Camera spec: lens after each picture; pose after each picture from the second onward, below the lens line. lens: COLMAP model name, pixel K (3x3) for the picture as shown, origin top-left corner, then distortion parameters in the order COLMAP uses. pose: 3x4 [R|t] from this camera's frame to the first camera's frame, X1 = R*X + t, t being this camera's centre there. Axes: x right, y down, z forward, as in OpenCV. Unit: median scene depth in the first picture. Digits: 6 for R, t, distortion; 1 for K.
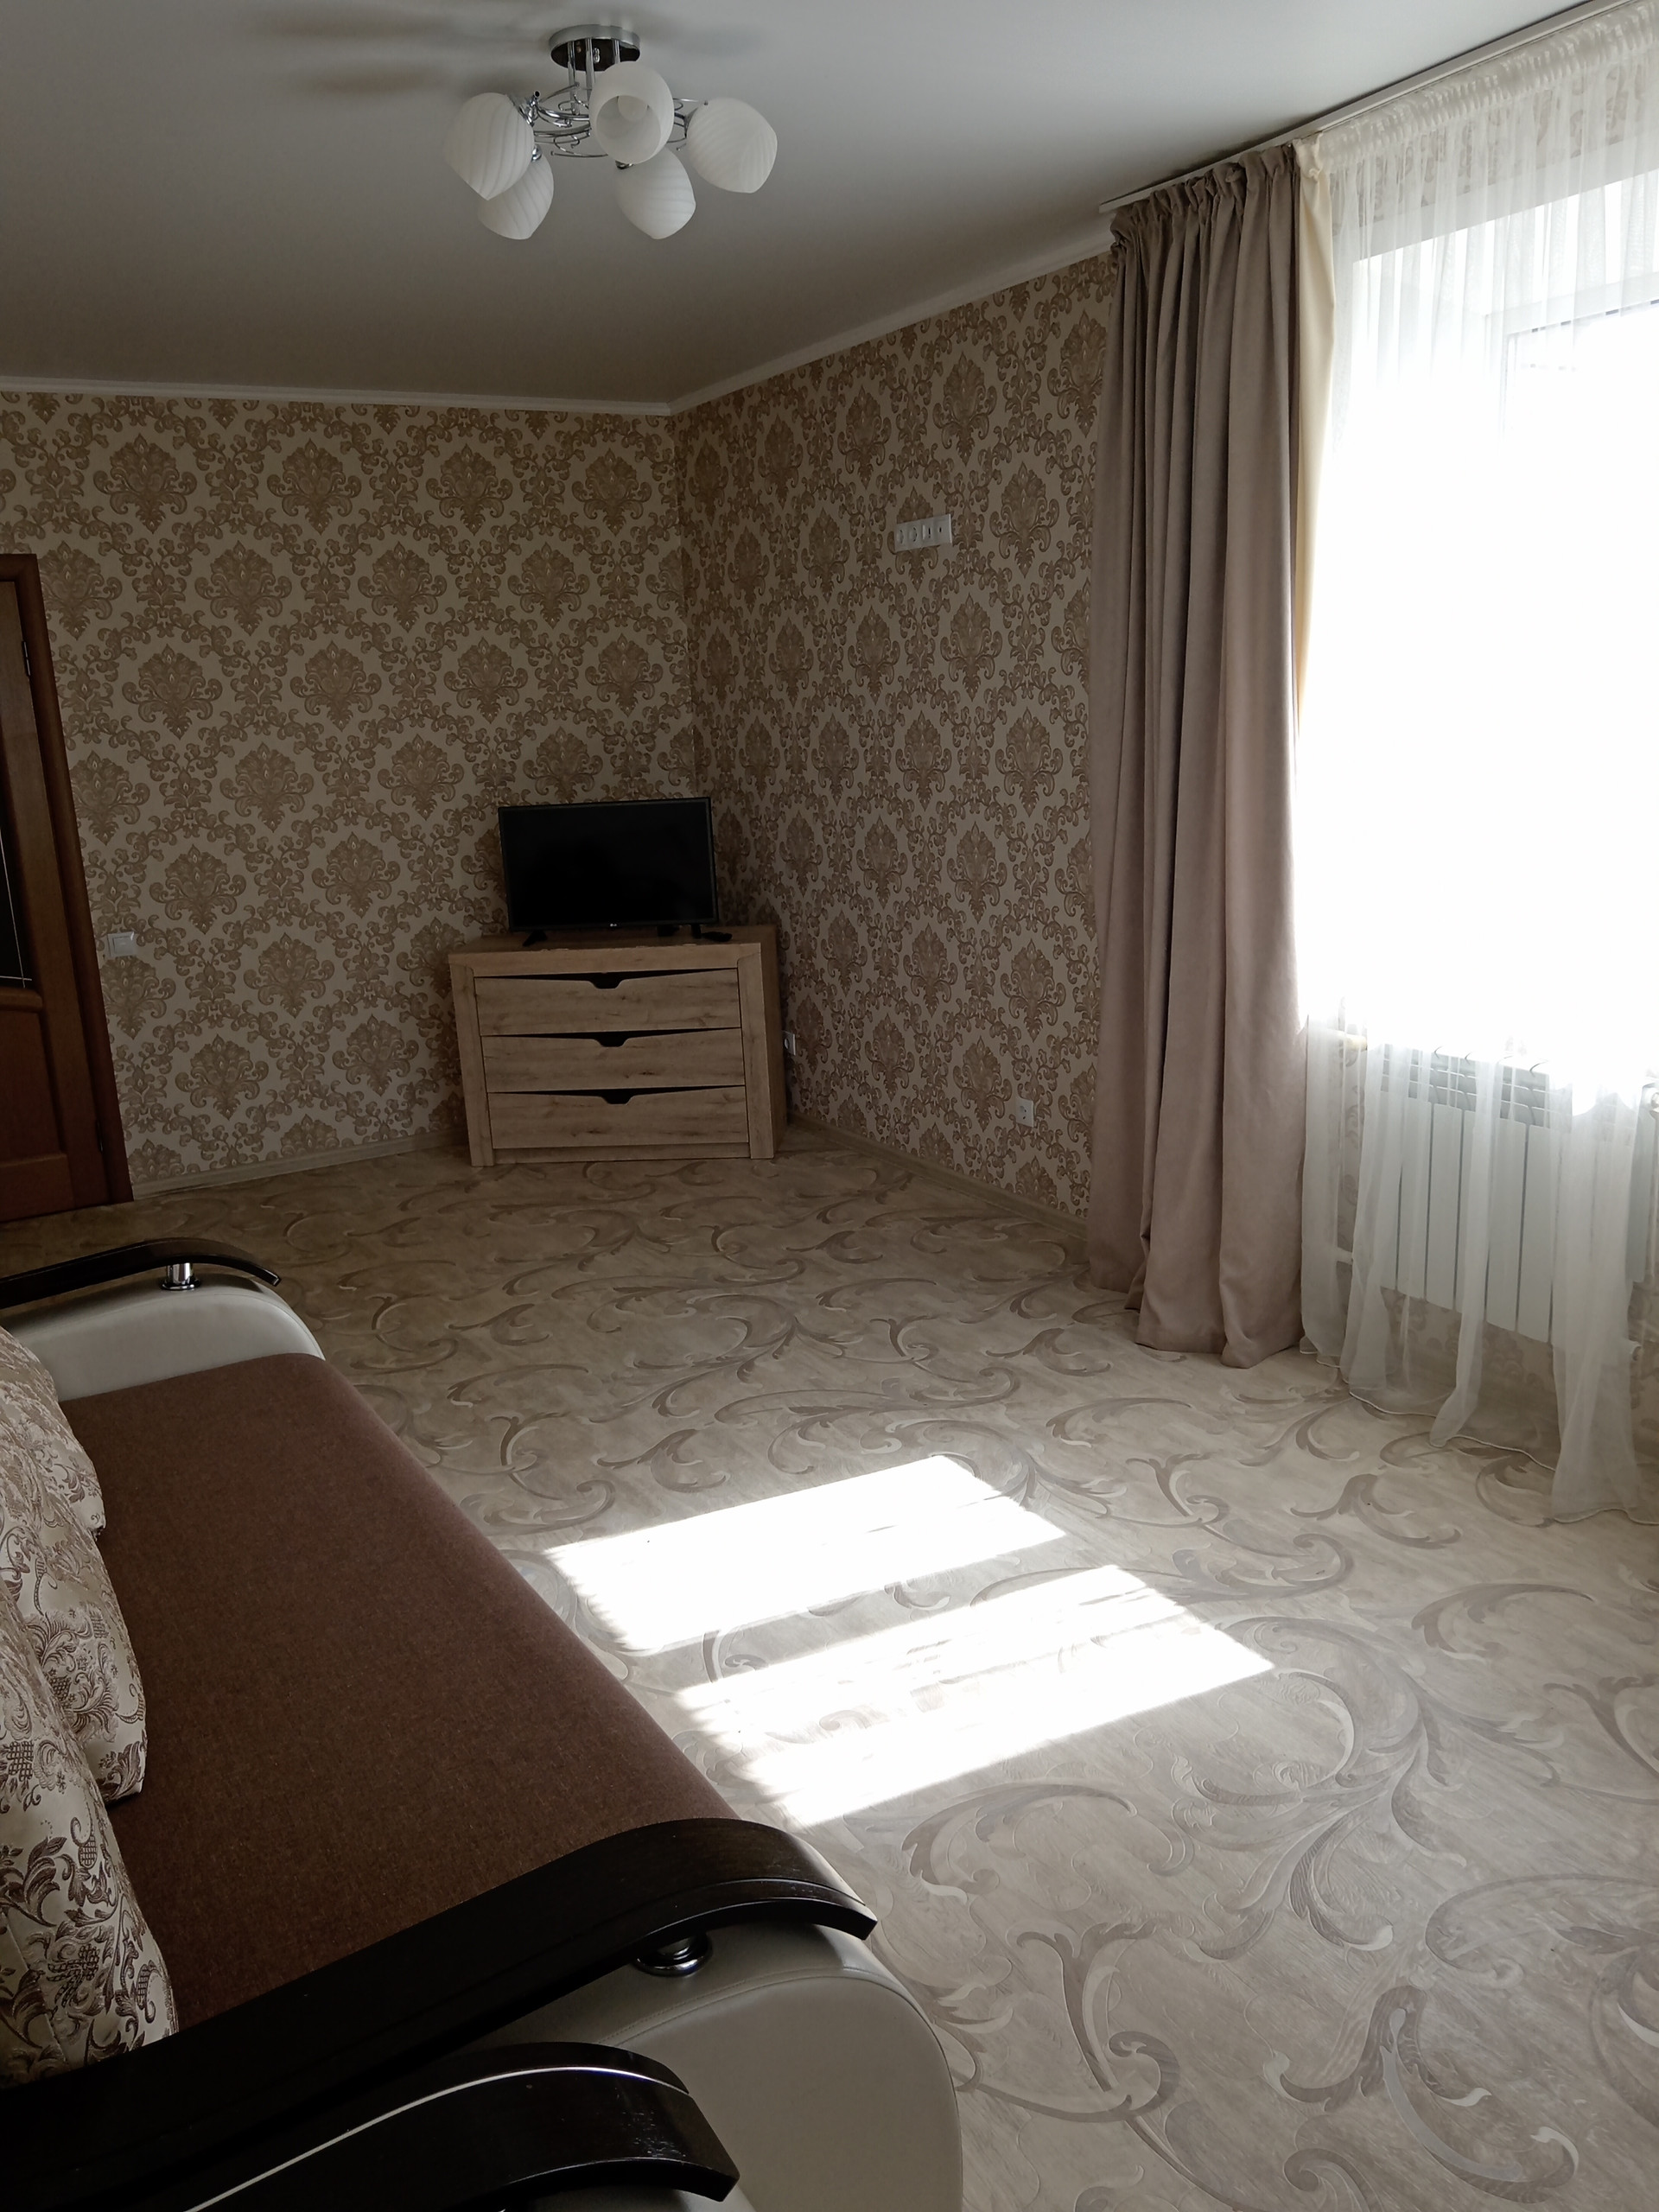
lens RADIAL K [[1724.8, 0, 824.9], [0, 1724.8, 1122.0], [0, 0, 1]] dist [0.002589, -0.005097]
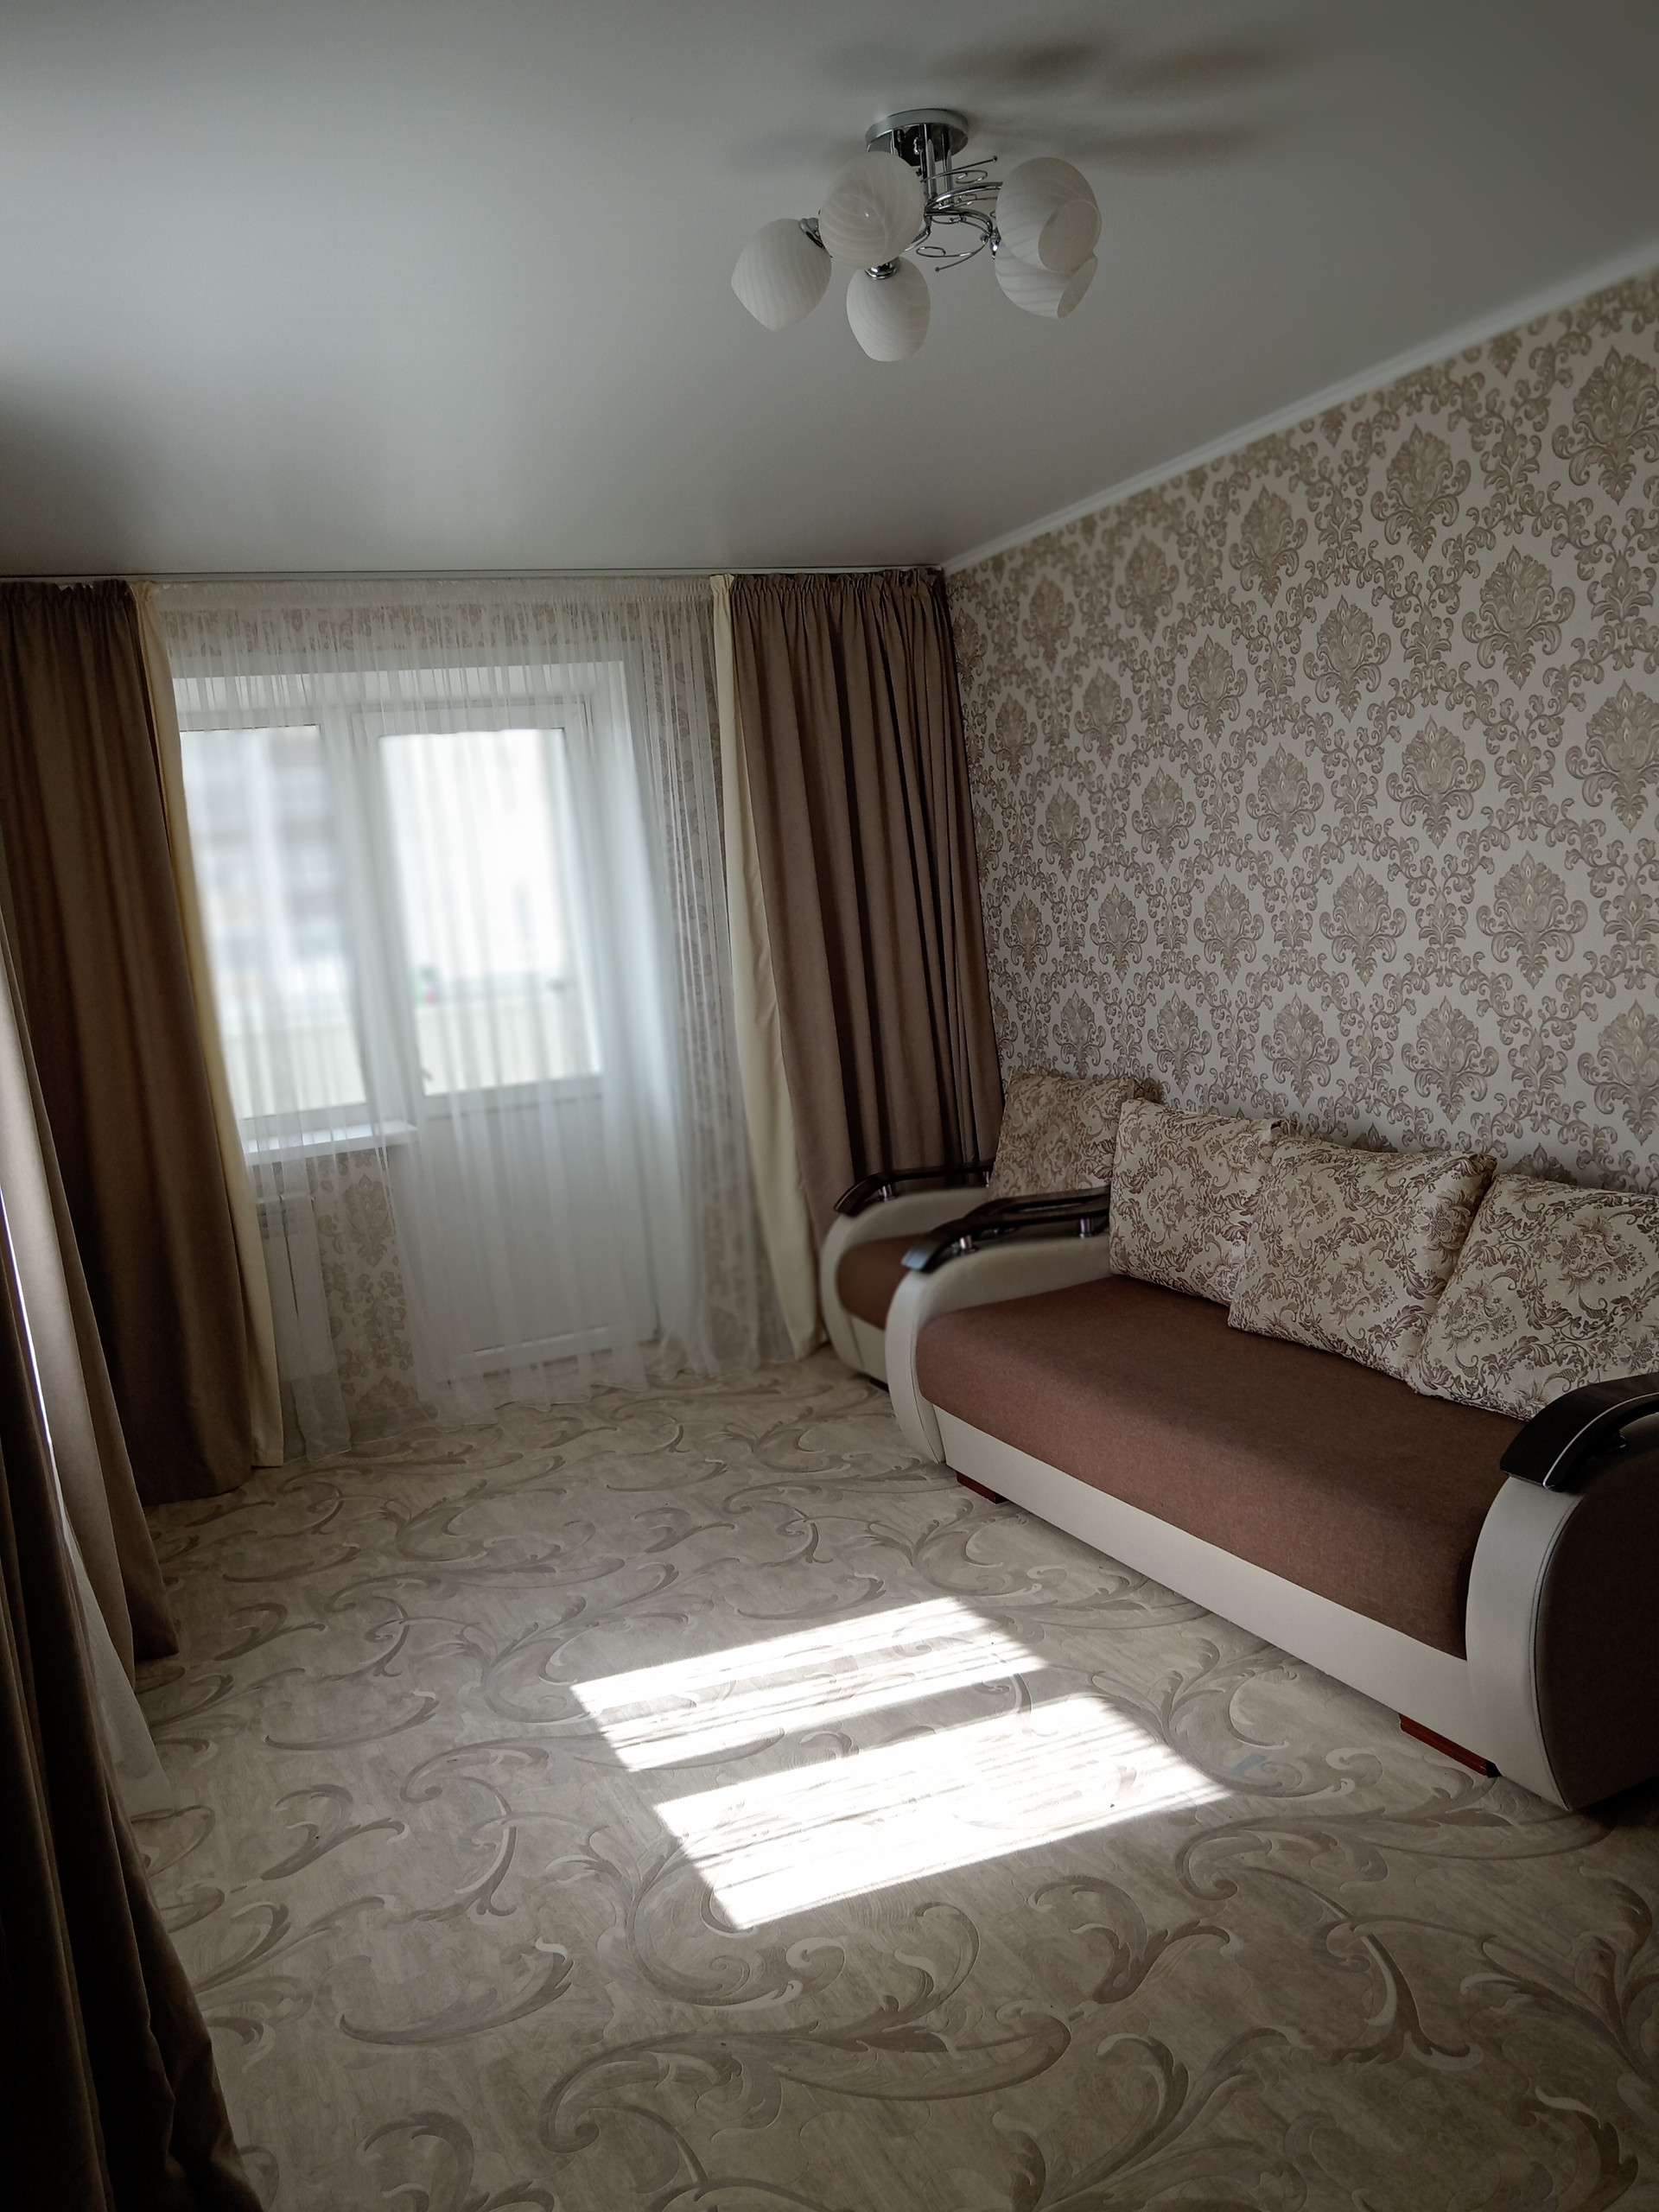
lens RADIAL K [[1745.3, 0, 830.8], [0, 1745.3, 1120.3], [0, 0, 1]] dist [0.017725, -0.003251]
pose [[-0.984636, 0.128491, 0.118249, -0.106756], [0.162991, 0.919270, 0.358298, -0.398738], [-0.062664, 0.372066, -0.926089, 1.629145]]
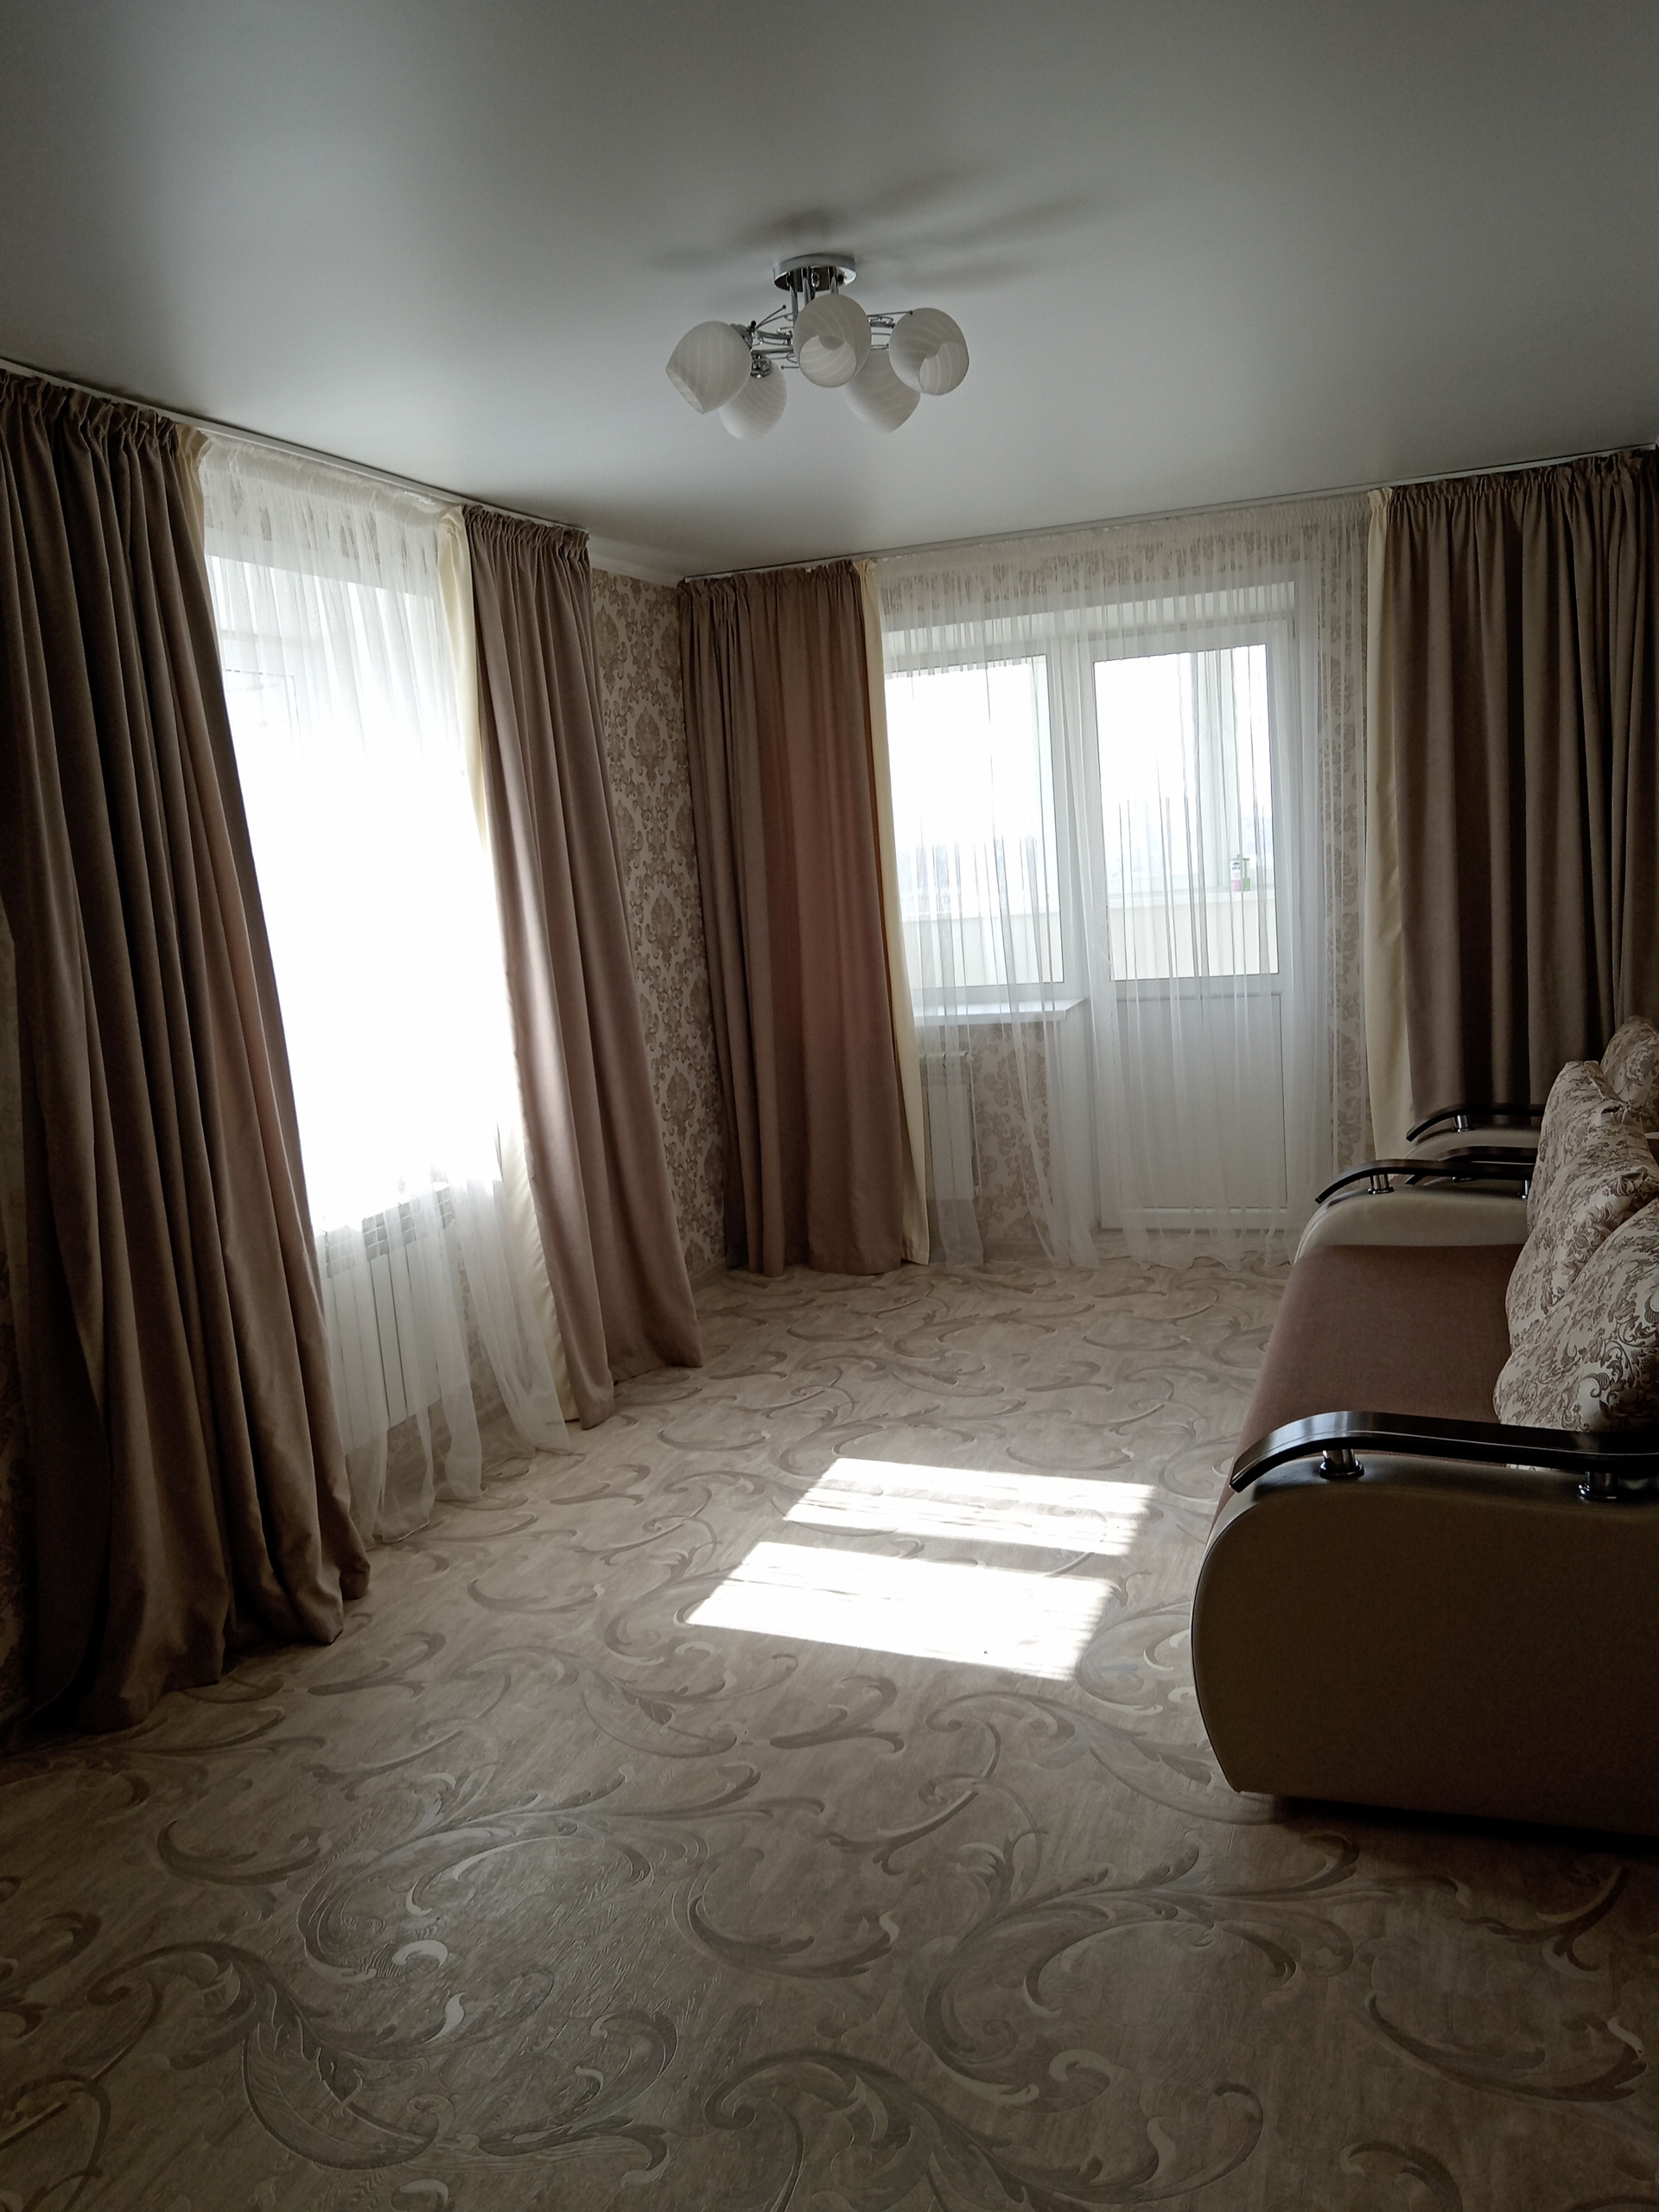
lens RADIAL K [[1745.3, 0, 830.8], [0, 1745.3, 1120.3], [0, 0, 1]] dist [0.017725, -0.003251]
pose [[-0.642276, -0.023687, 0.766107, -0.805908], [0.288088, 0.918773, 0.269930, -0.347527], [-0.710272, 0.394076, -0.583282, 1.489627]]
